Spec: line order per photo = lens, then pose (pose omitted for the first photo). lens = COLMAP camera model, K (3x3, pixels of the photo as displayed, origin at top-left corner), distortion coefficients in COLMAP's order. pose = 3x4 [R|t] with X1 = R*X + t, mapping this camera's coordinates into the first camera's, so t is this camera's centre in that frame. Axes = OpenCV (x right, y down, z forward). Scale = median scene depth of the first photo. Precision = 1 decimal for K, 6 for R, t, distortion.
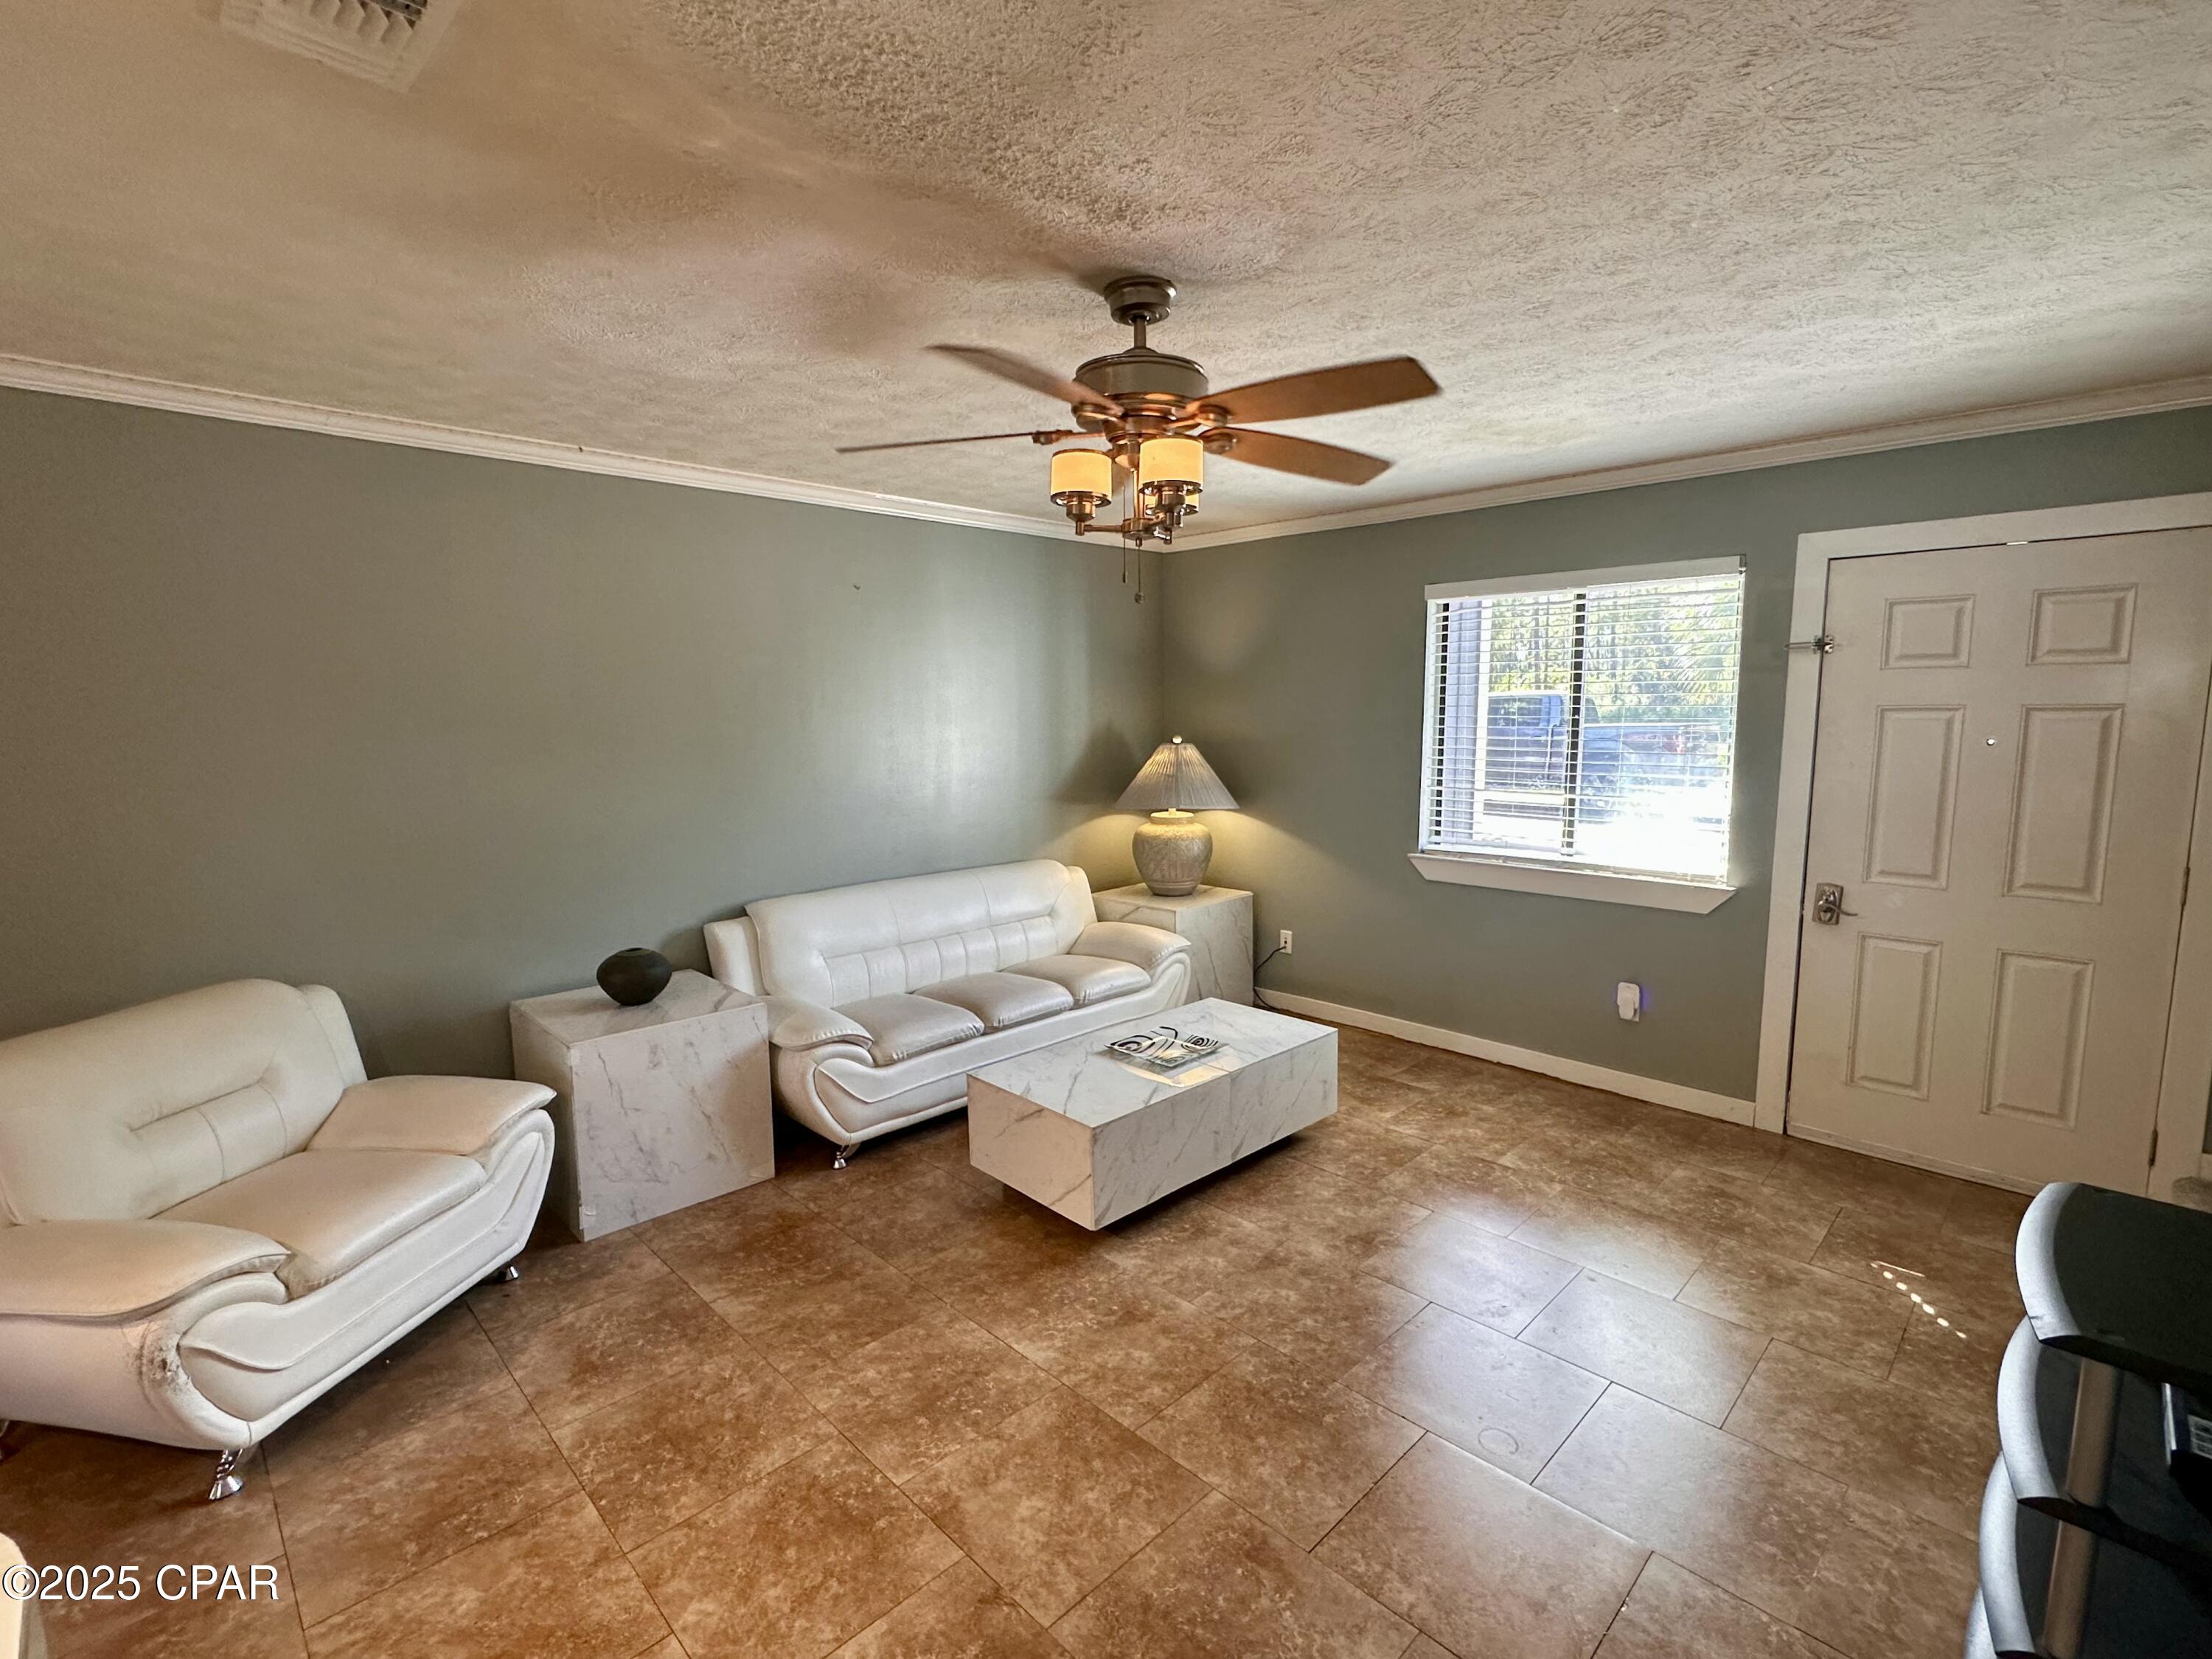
lens RADIAL K [[1021.2, 0, 1102.7], [0, 1021.2, 827.6], [0, 0, 1]] dist [0.000734, 0.000927]
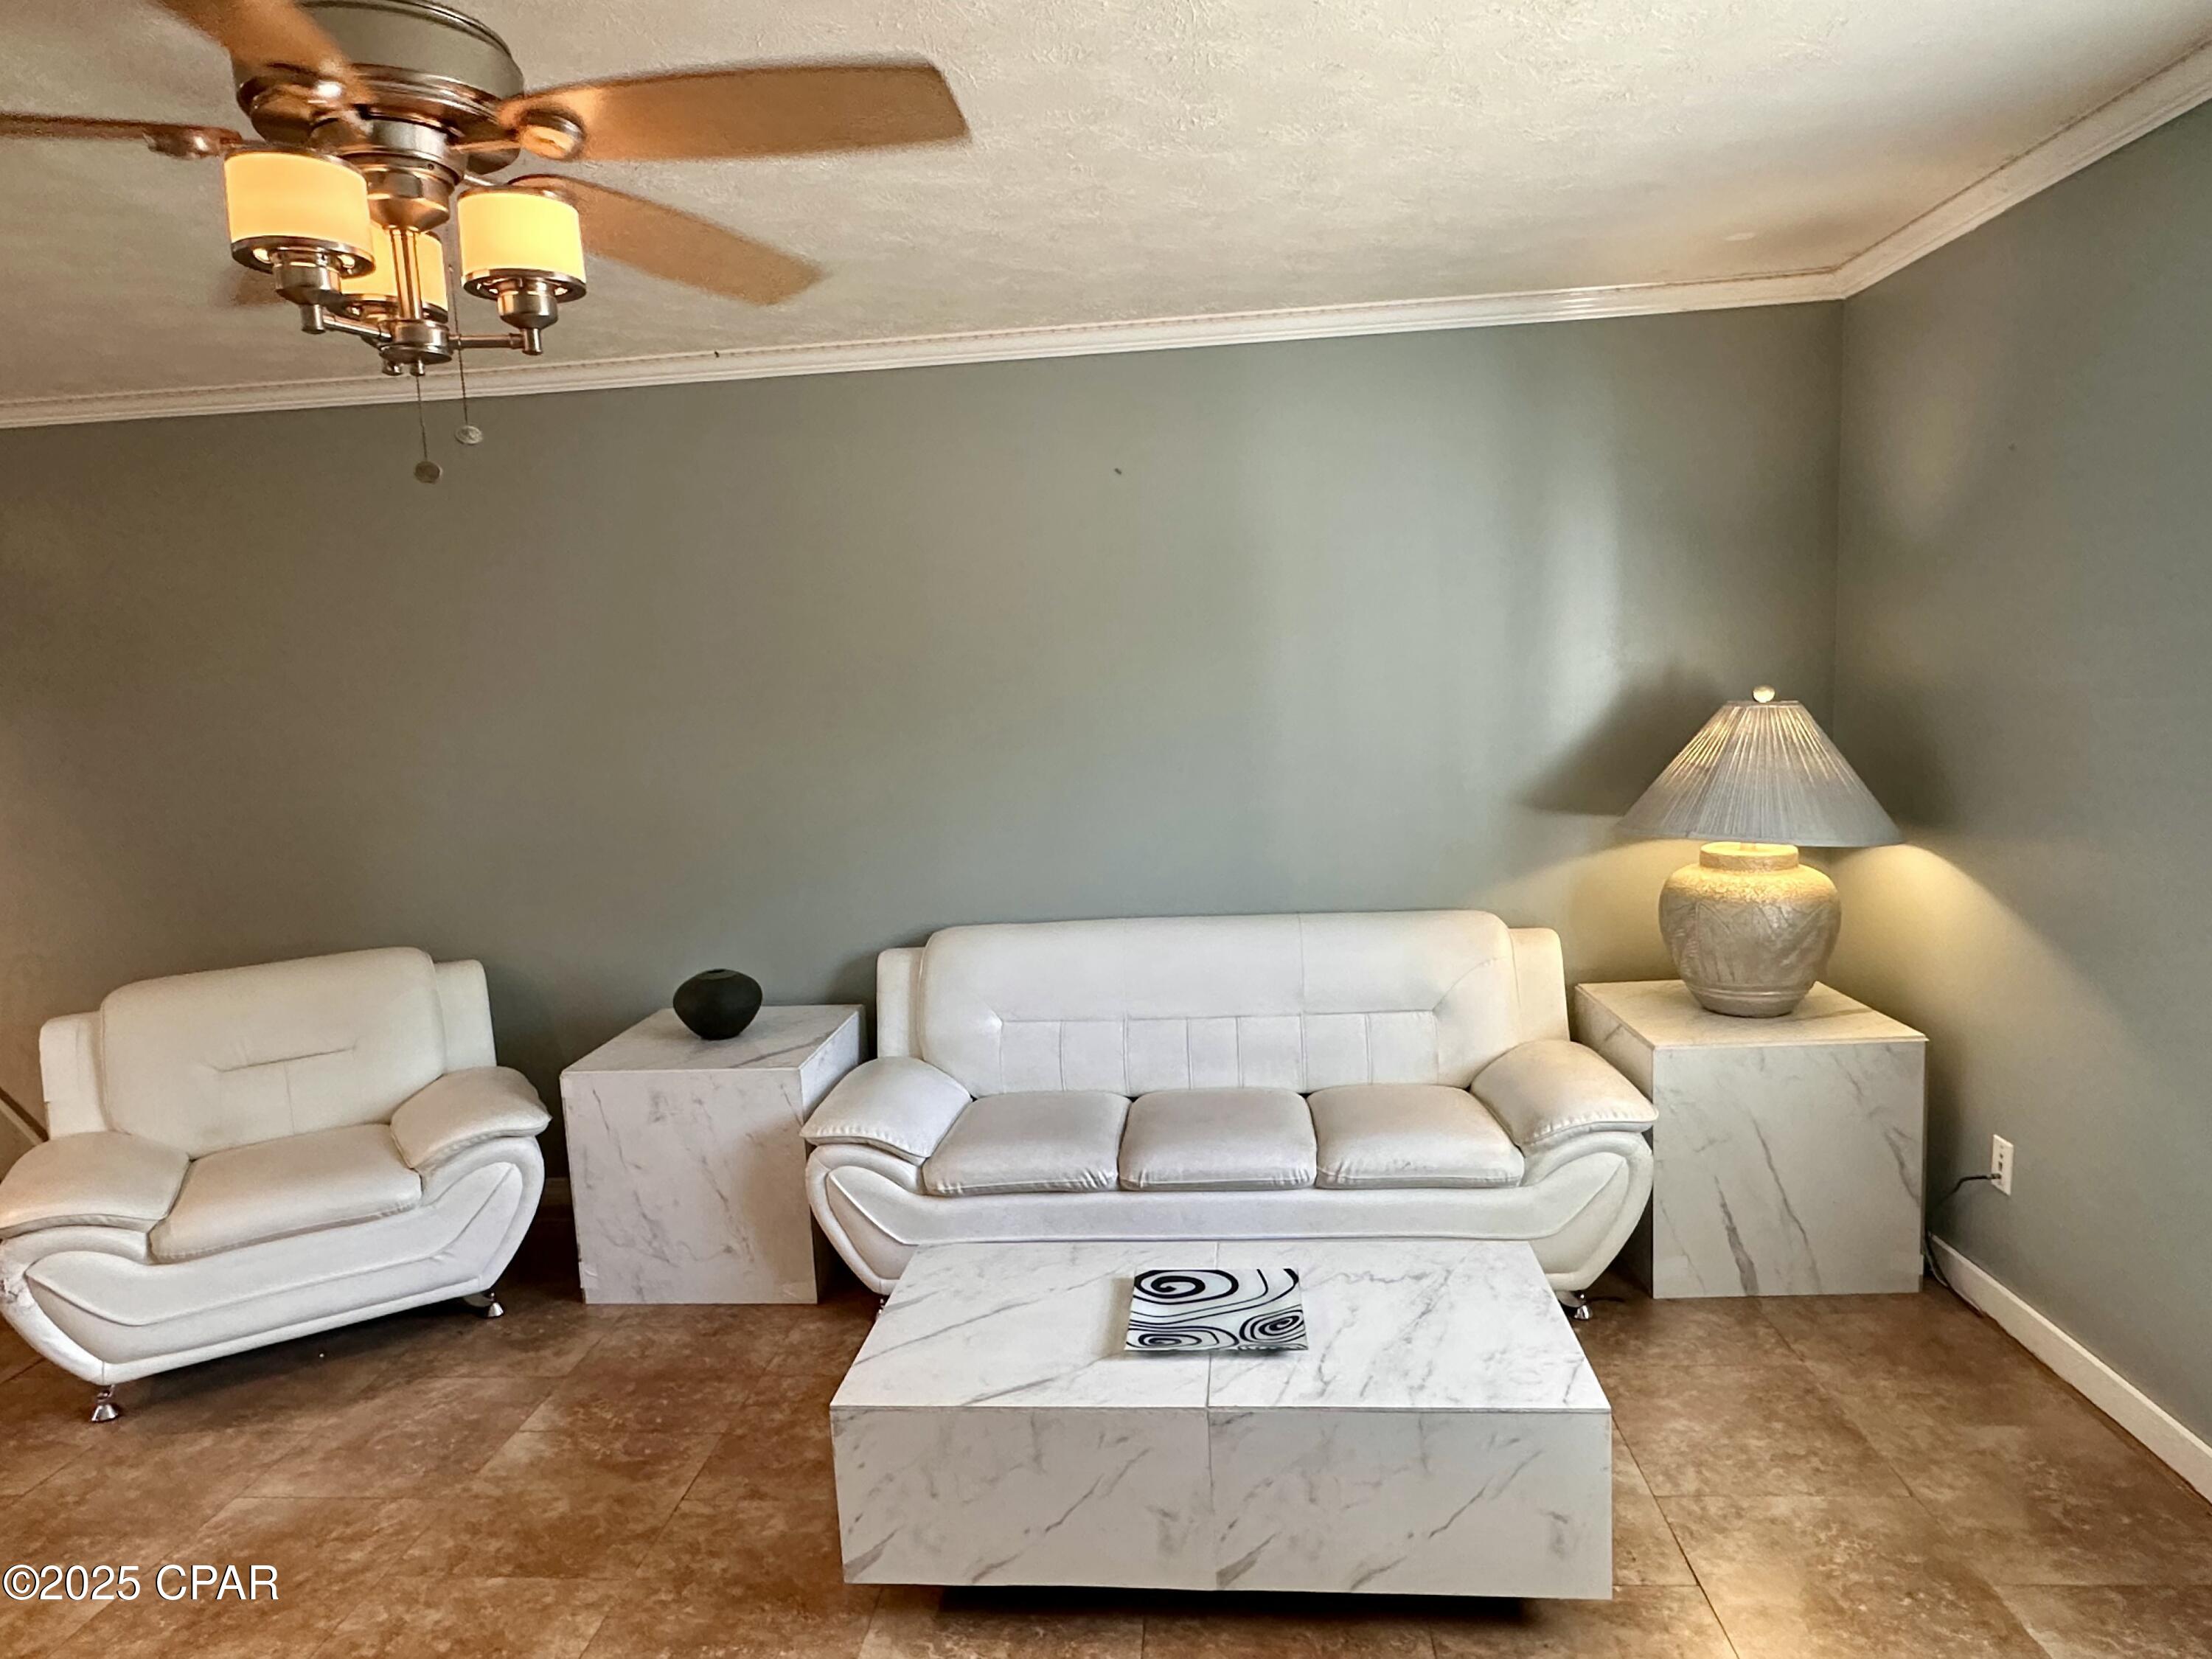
lens RADIAL K [[1352.9, 0, 1103.8], [0, 1352.9, 836.3], [0, 0, 1]] dist [0.000368, -0.000646]
pose [[0.653068, 0.074066, -0.753668, 0.541420], [-0.047519, 0.997252, 0.056828, -0.062519], [0.755807, -0.001298, 0.654794, 0.529046]]
